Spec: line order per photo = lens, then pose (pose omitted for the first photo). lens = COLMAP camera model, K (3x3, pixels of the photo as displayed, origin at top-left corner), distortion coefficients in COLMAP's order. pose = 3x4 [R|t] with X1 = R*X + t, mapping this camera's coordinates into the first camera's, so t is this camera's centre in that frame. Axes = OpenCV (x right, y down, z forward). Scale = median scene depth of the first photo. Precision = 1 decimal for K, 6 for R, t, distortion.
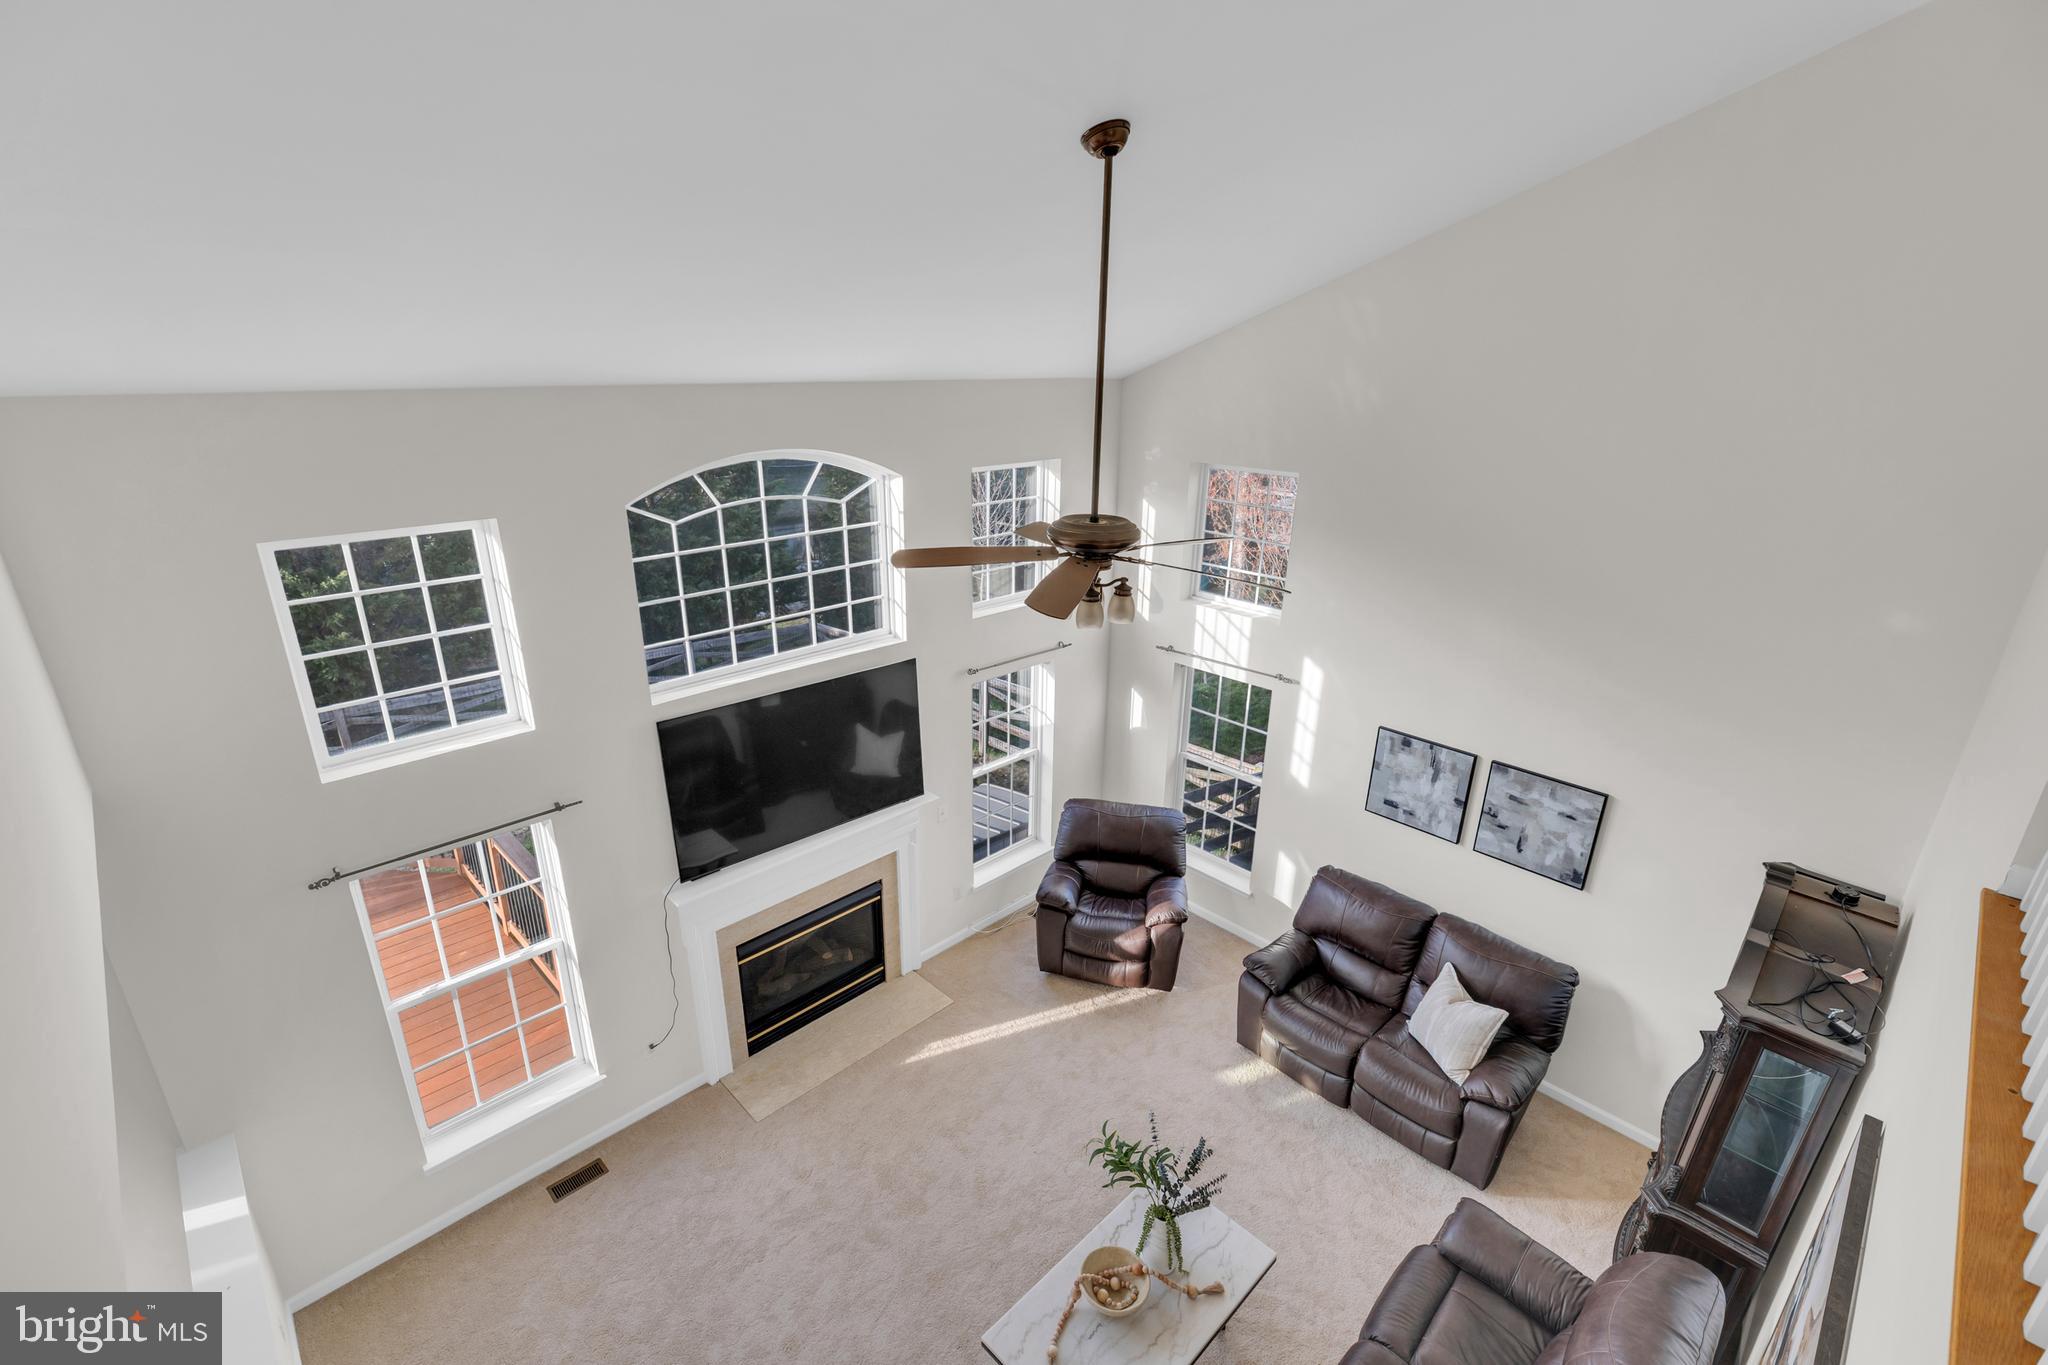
lens RADIAL K [[918.3, 0, 1016.9], [0, 918.3, 684.0], [0, 0, 1]] dist [0.003863, -0.000534]
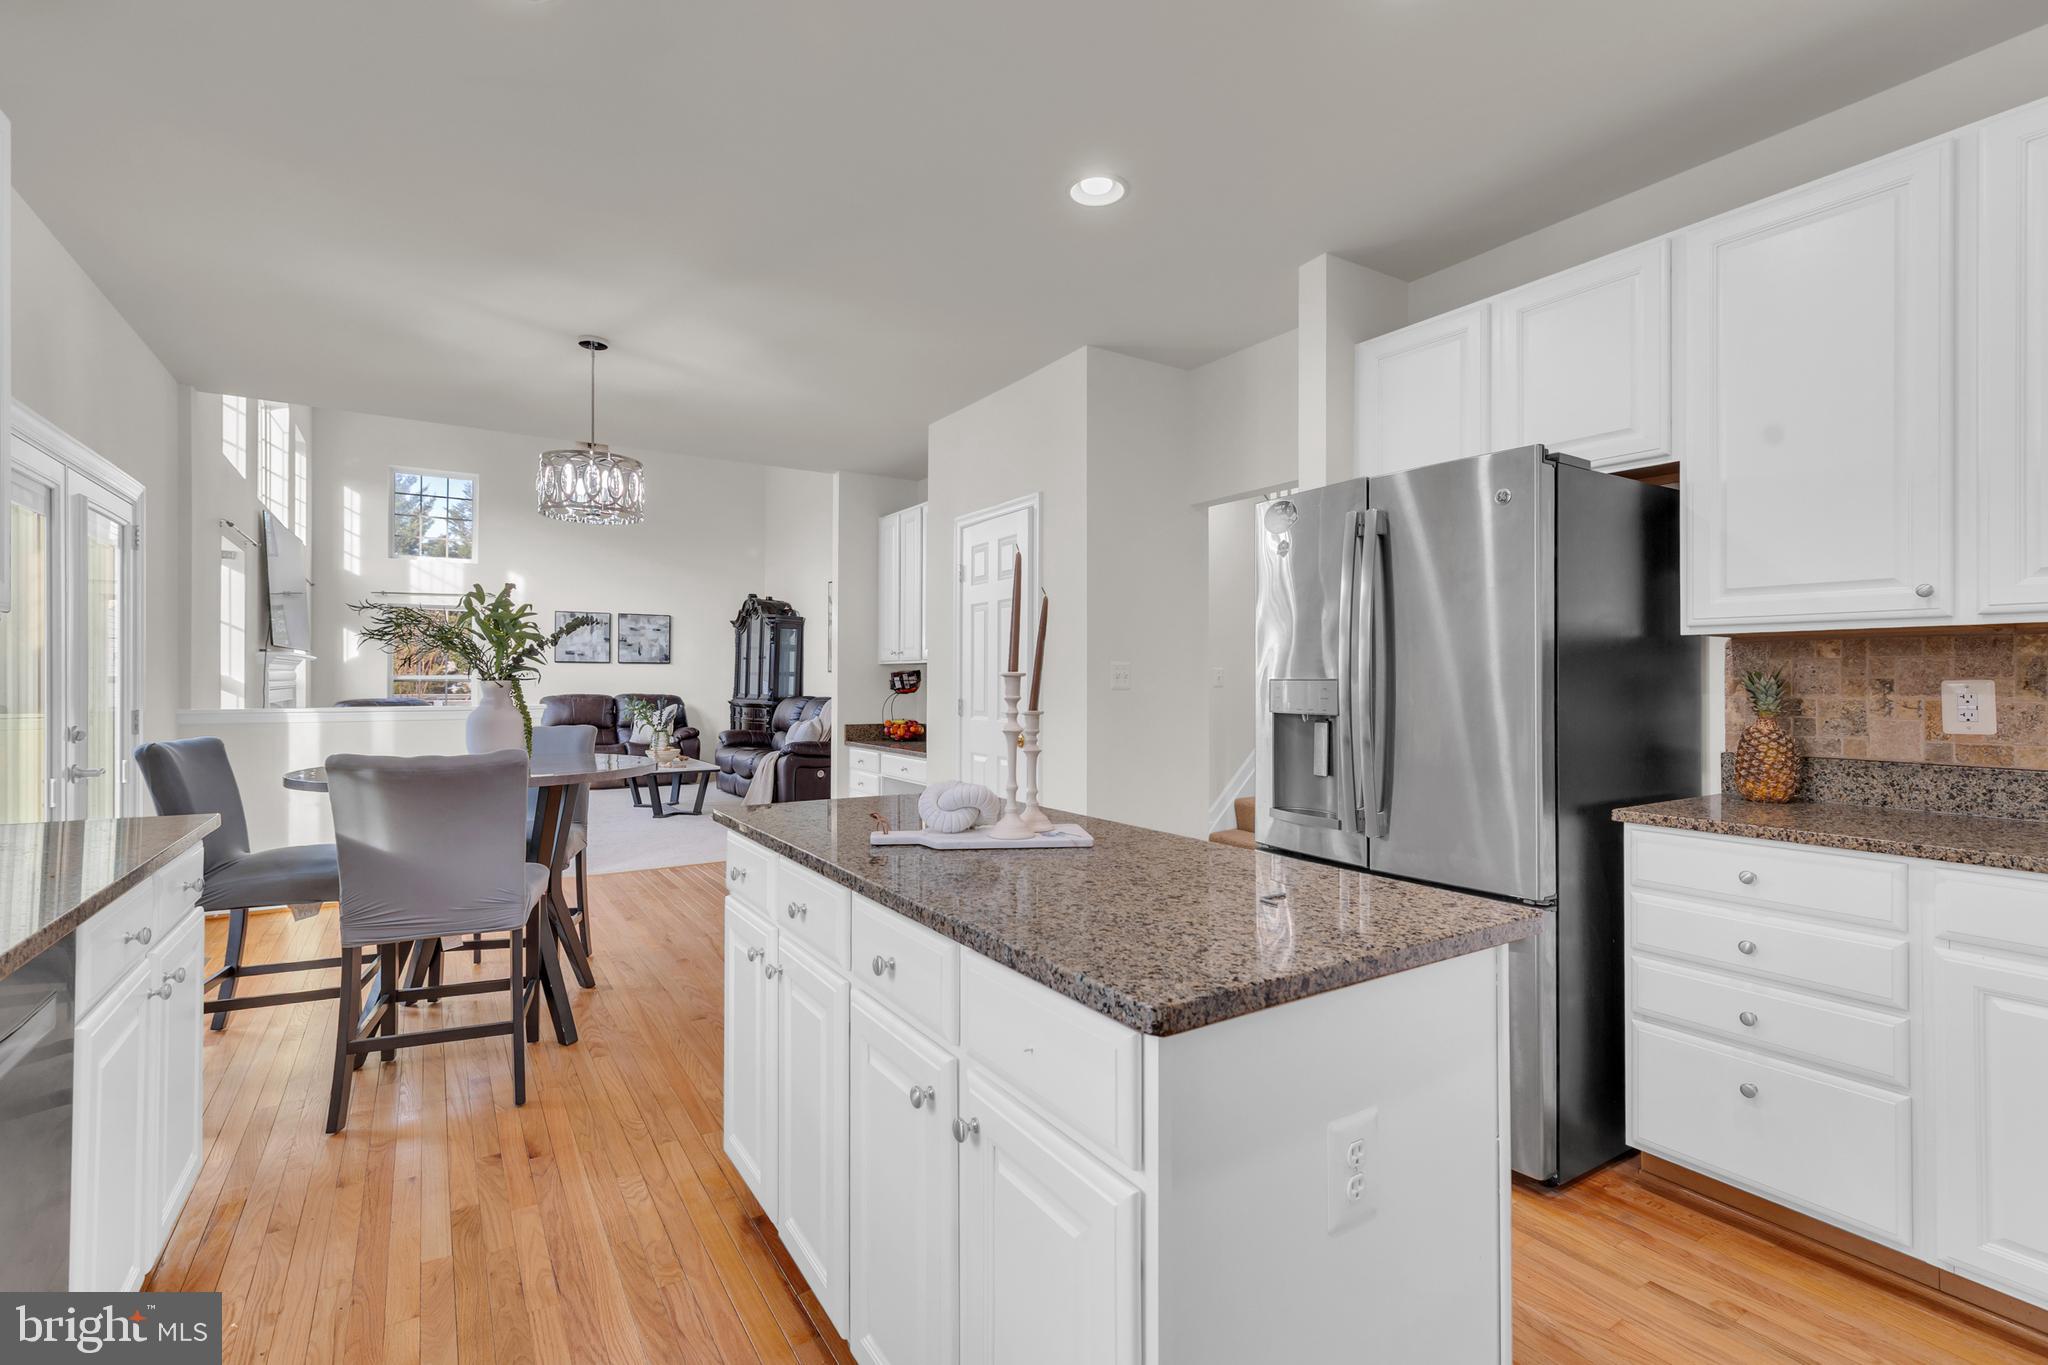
lens RADIAL K [[918.3, 0, 1012.8], [0, 918.3, 677.5], [0, 0, 1]] dist [0.003863, -0.000534]
pose [[0.188121, -0.007982, 0.982113, -1.286163], [0.343278, 0.937433, -0.058135, 0.615550], [-0.920201, 0.348075, 0.179091, -0.126930]]
